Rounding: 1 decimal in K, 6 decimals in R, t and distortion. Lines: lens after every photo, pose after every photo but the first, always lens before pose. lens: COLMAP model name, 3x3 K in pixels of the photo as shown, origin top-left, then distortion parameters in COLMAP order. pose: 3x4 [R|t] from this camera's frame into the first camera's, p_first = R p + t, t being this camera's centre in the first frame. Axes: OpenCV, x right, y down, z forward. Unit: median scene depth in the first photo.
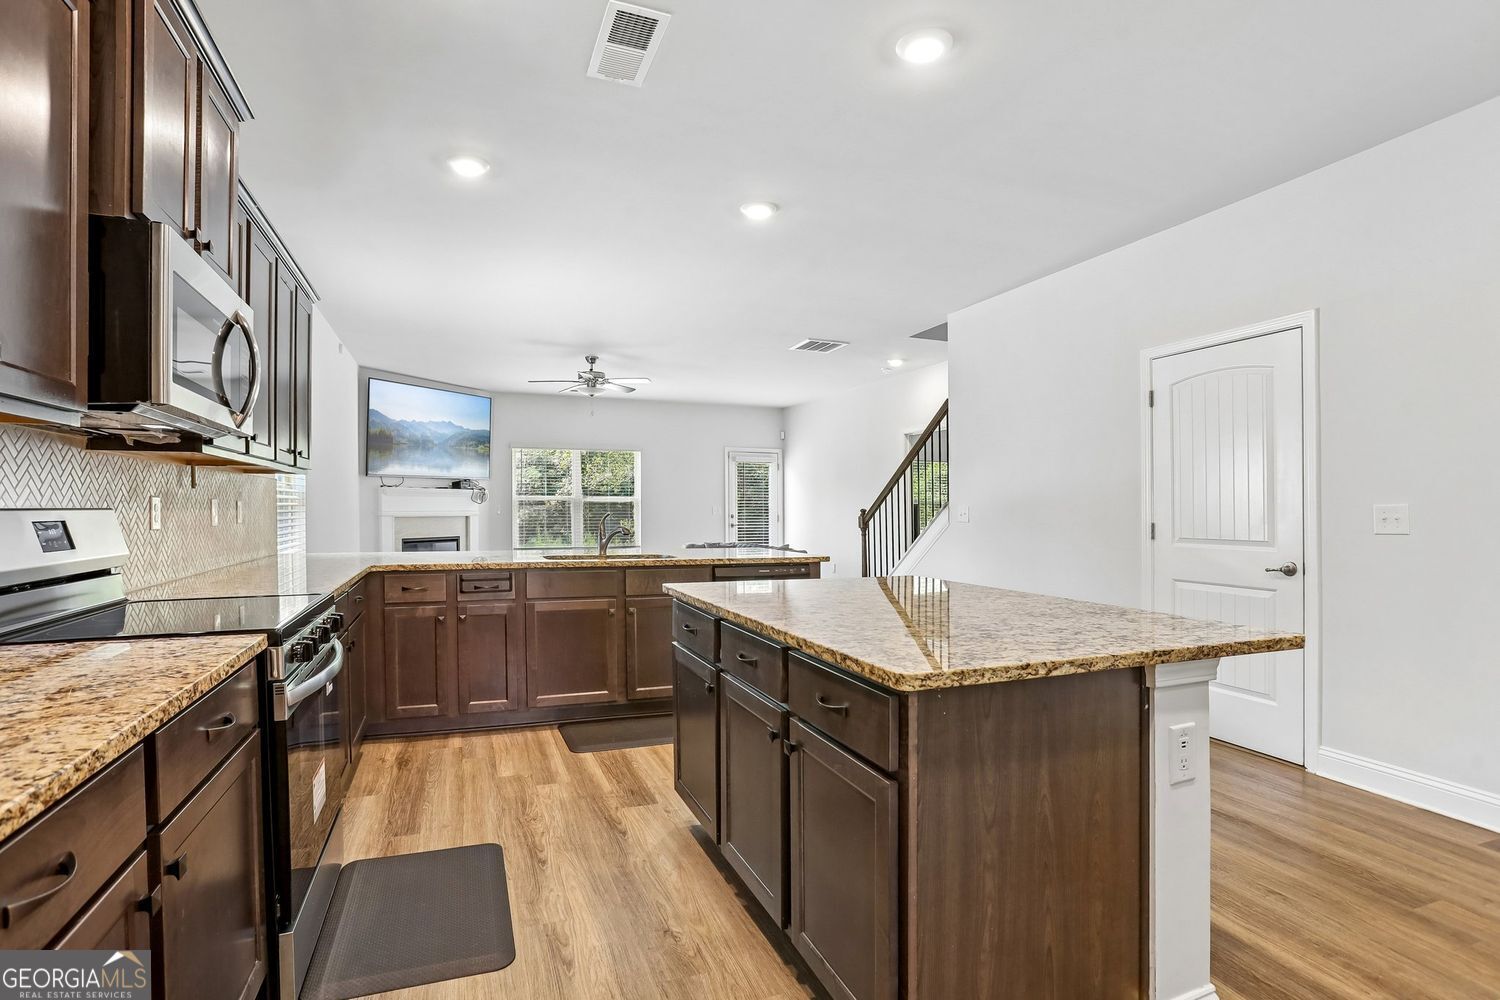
lens RADIAL K [[728.9, 0, 764.8], [0, 728.9, 537.5], [0, 0, 1]] dist [-0.063214, 0.030711]
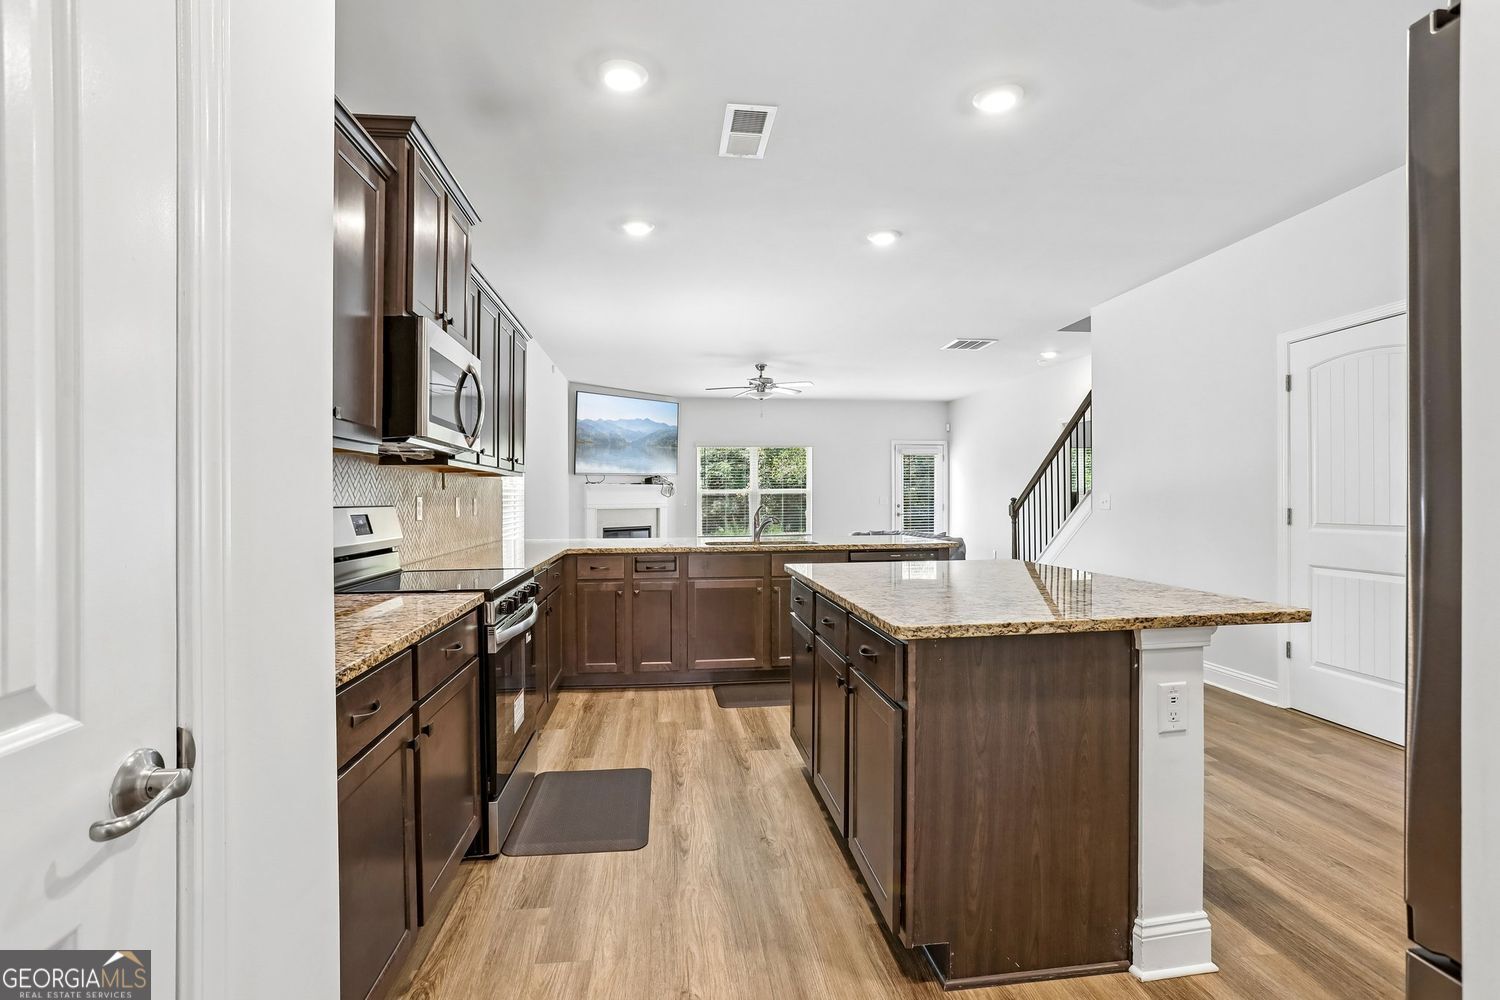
lens RADIAL K [[716.2, 0, 775.3], [0, 716.2, 499.3], [0, 0, 1]] dist [-0.053217, 0.000452]
pose [[0.970365, -0.012232, -0.241333, 0.133285], [0.002959, 0.999245, -0.038750, 0.002648], [0.241625, 0.036888, 0.969668, -0.154882]]
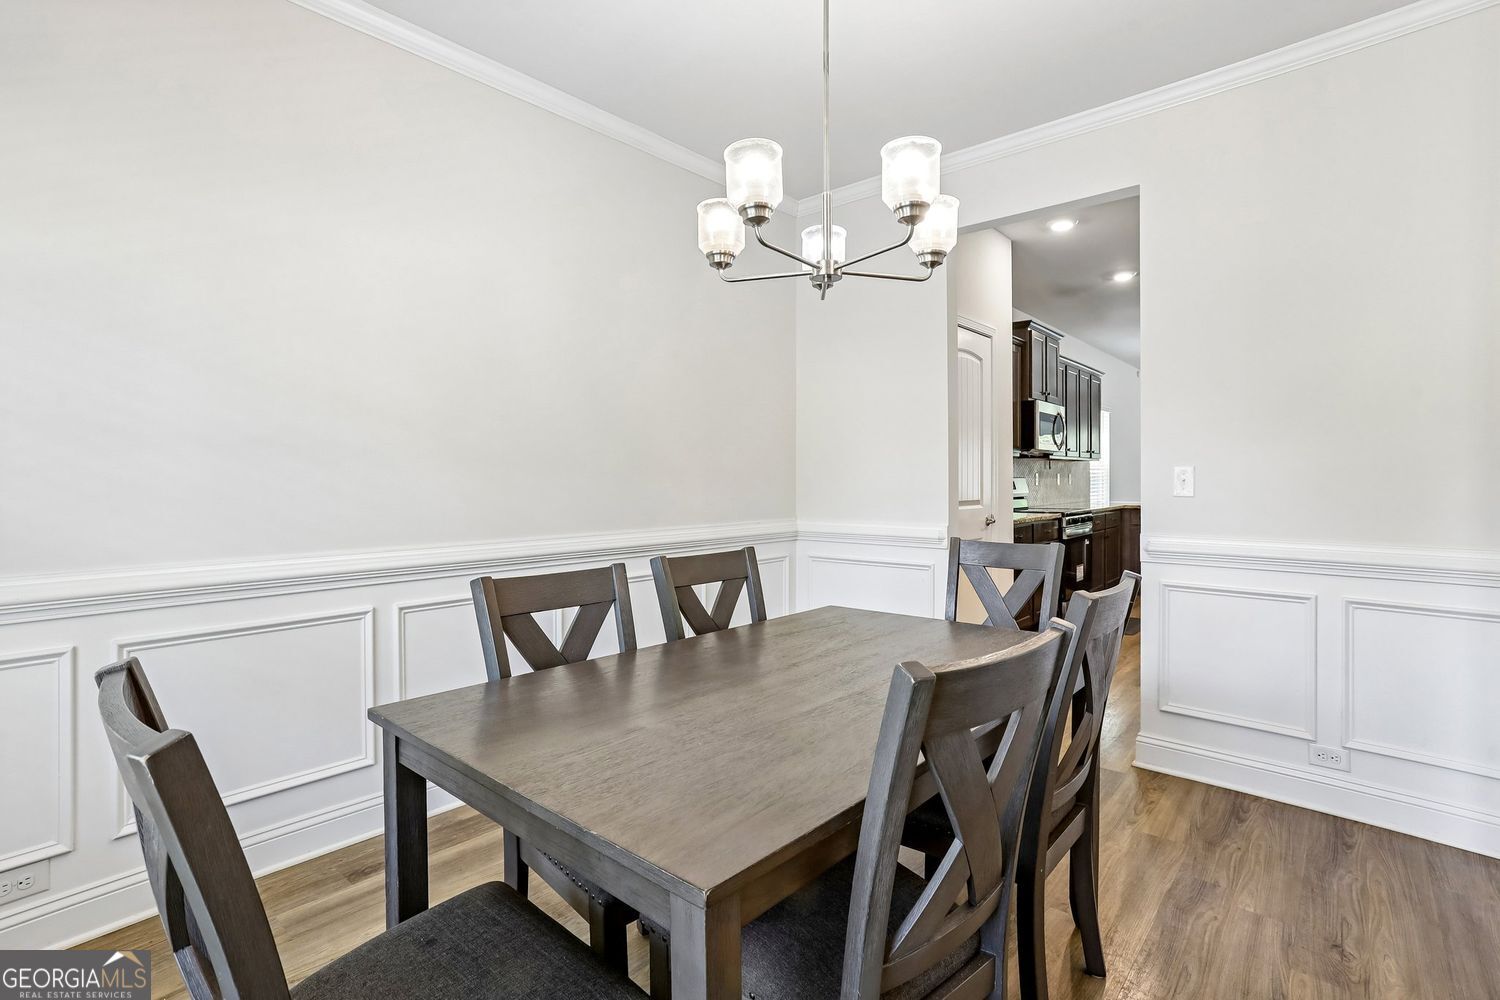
lens RADIAL K [[726.0, 0, 750.4], [0, 726.0, 490.0], [0, 0, 1]] dist [-0.037788, 0.000212]
pose [[0.458143, 0.003202, -0.888873, 1.039554], [-0.023418, 0.999690, -0.008469, 0.052688], [0.888570, 0.024696, 0.458076, -1.178195]]
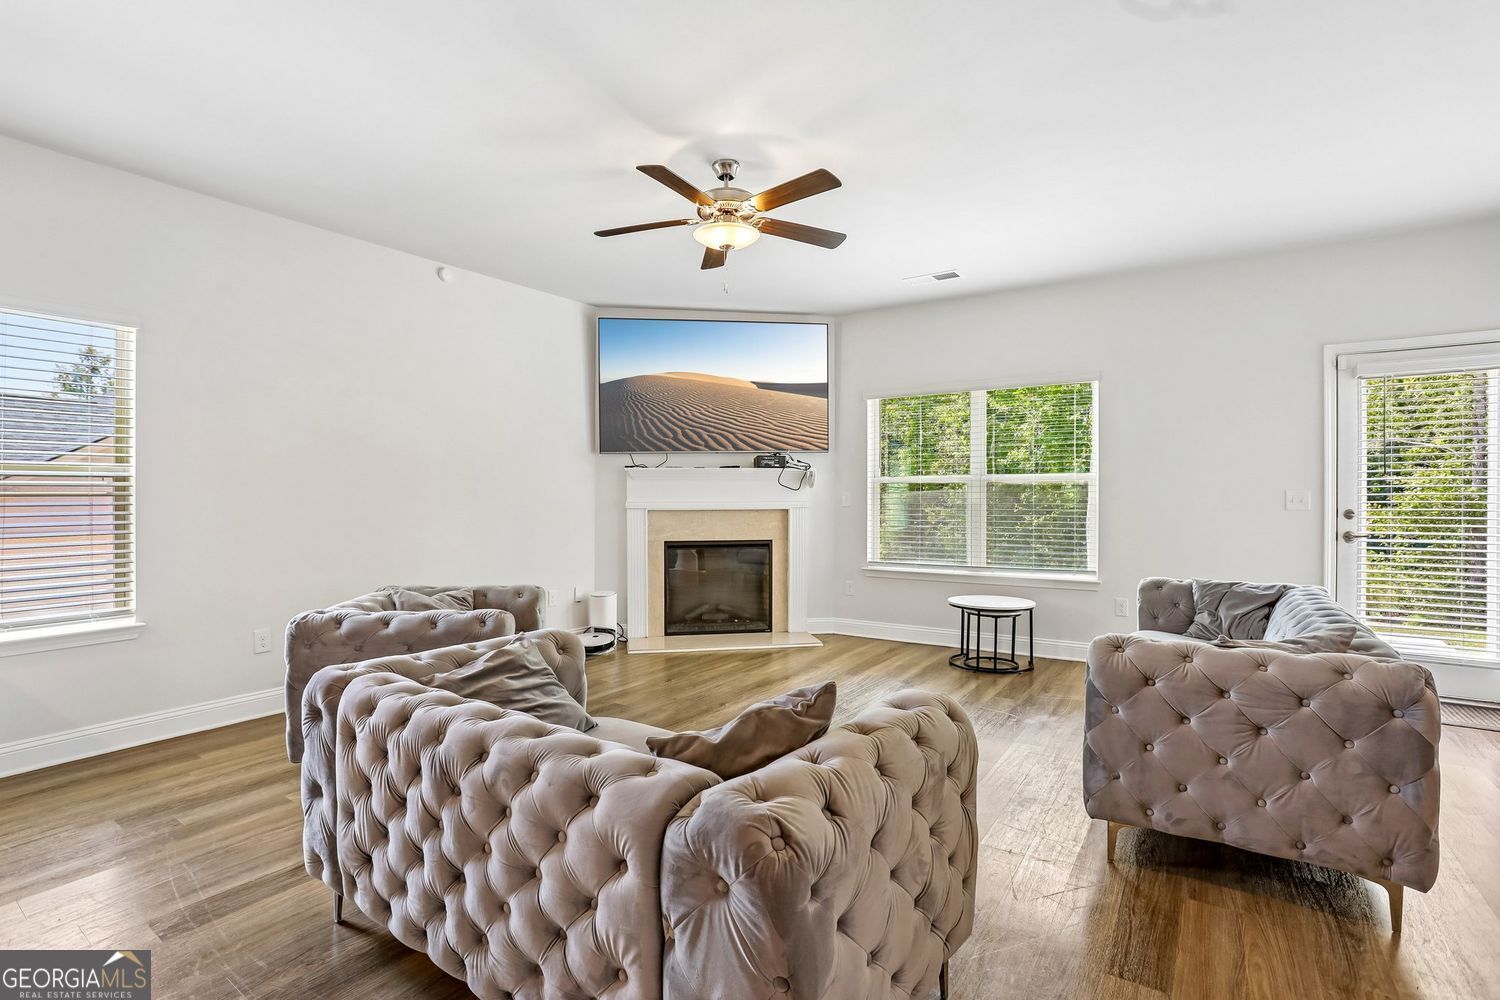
lens RADIAL K [[706.0, 0, 746.1], [0, 706.0, 499.8], [0, 0, 1]] dist [-0.051423, 0.000144]
pose [[0.549878, -0.002106, -0.835242, 0.364271], [-0.028365, 0.999373, -0.021195, -0.083896], [0.834763, 0.035346, 0.549474, 2.204134]]
